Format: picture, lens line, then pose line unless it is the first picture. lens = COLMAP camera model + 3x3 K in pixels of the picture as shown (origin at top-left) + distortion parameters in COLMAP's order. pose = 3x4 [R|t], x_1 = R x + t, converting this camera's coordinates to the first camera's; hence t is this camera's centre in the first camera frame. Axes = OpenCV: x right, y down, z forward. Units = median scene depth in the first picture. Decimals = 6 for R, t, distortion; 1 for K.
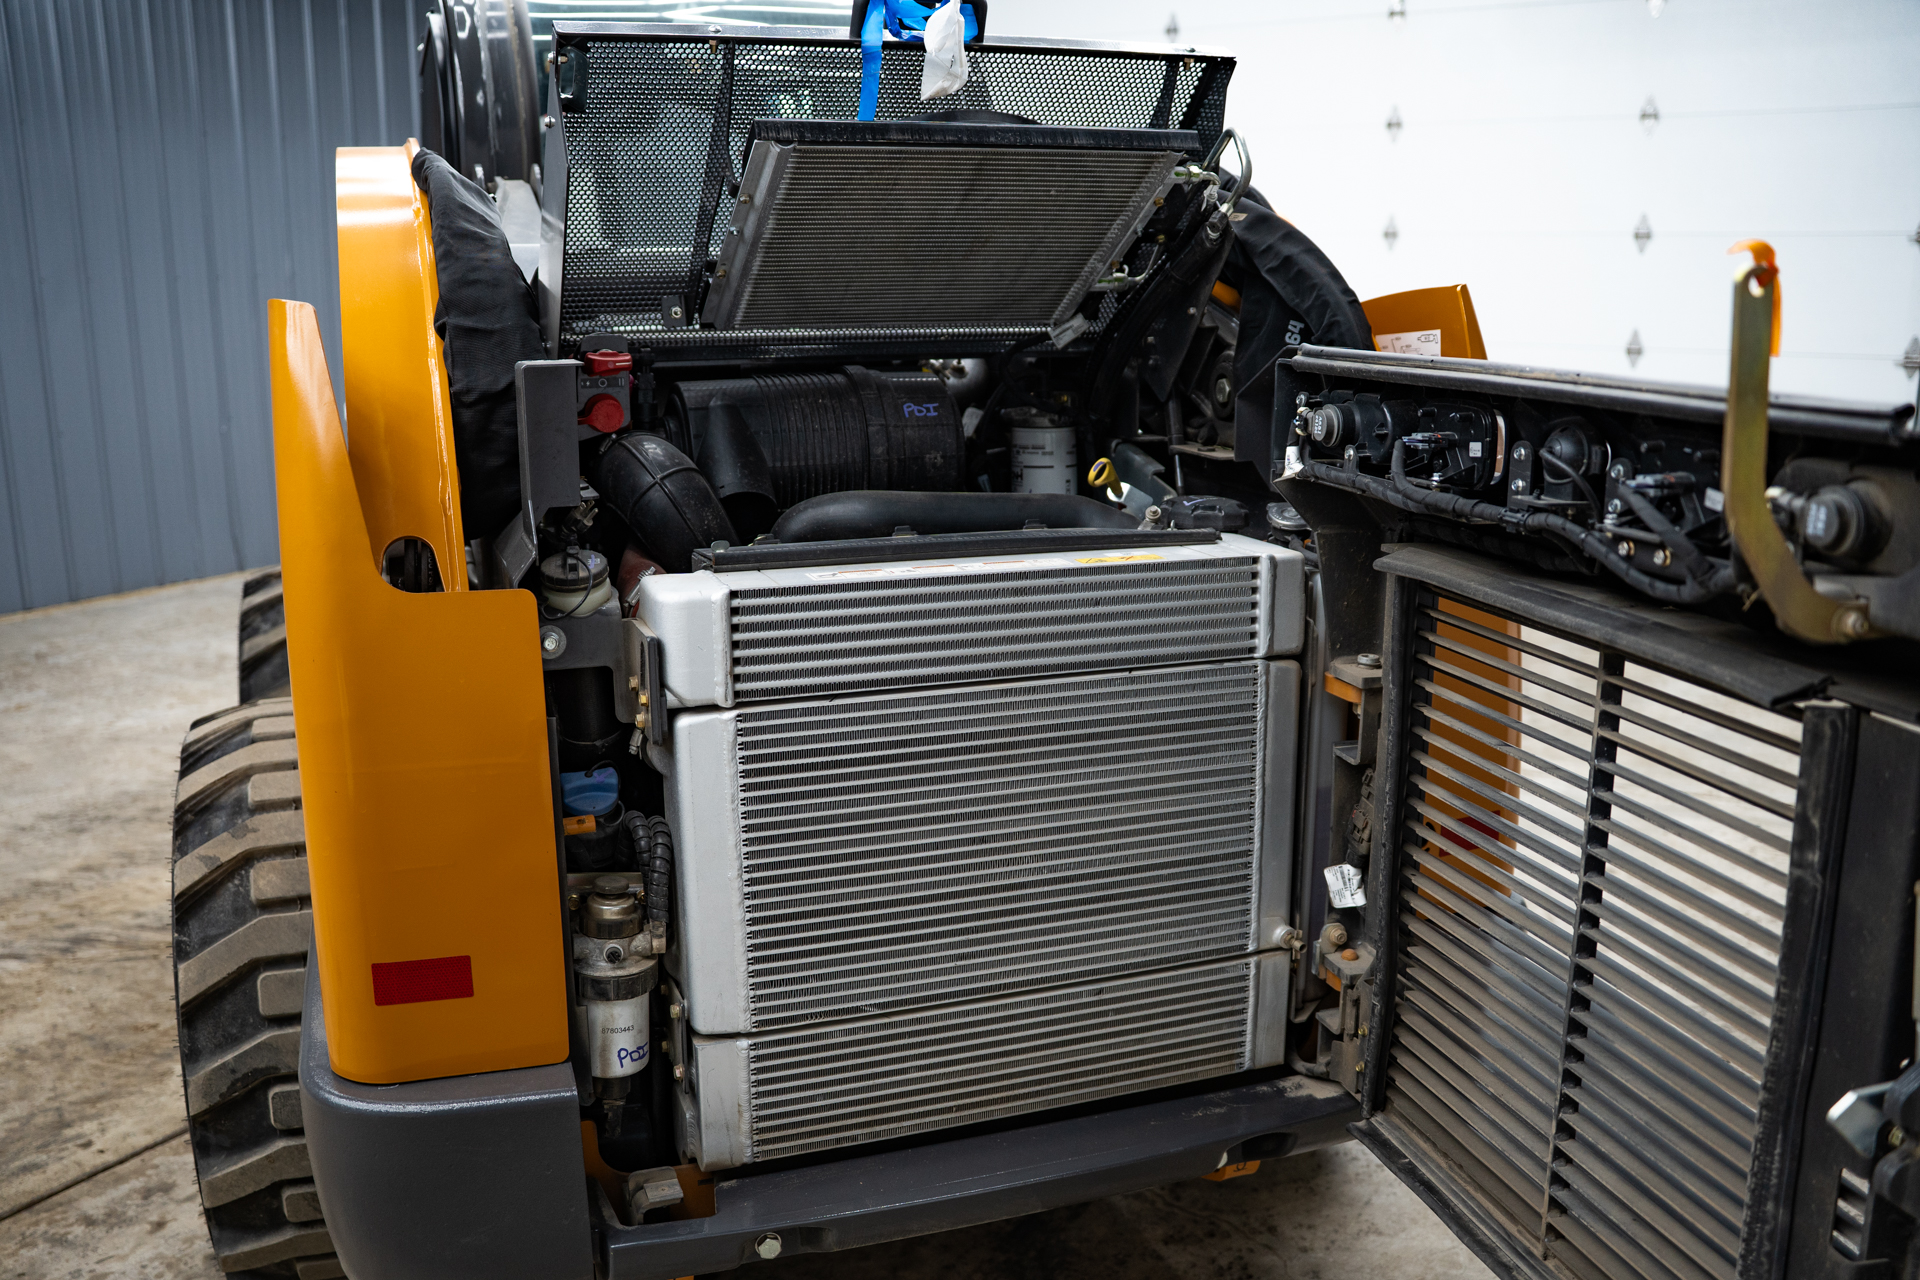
lens RADIAL K [[1642.2, 0, 960.0], [0, 1642.2, 640.0], [0, 0, 1]] dist [-0.166973, 0.147790]
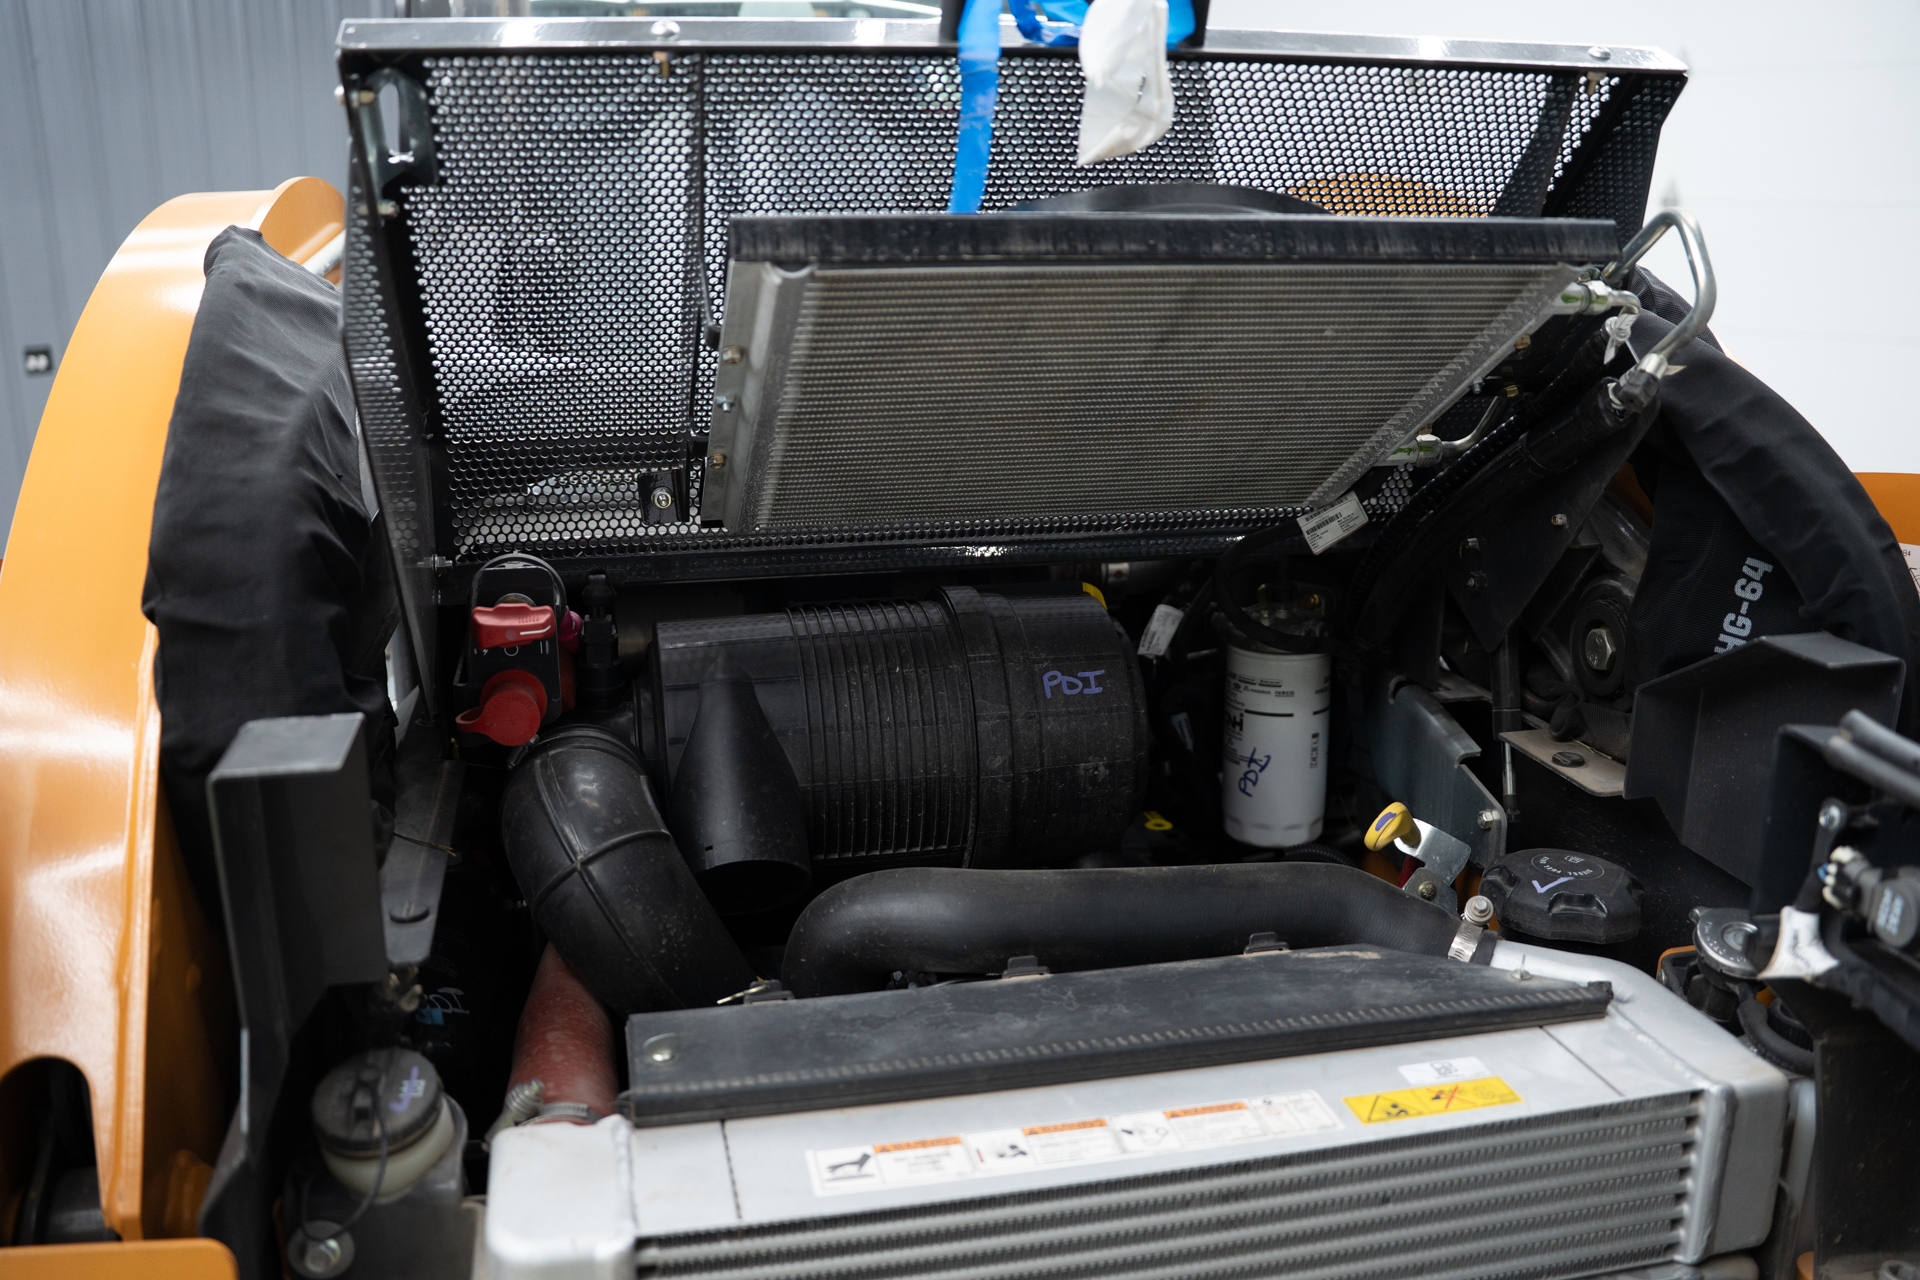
lens RADIAL K [[1642.2, 0, 960.0], [0, 1642.2, 640.0], [0, 0, 1]] dist [-0.166973, 0.147790]
pose [[0.992280, 0.037293, -0.118277, 0.004478], [-0.031895, 0.998376, 0.047208, -0.194142], [0.119845, -0.043071, 0.991858, 0.452968]]
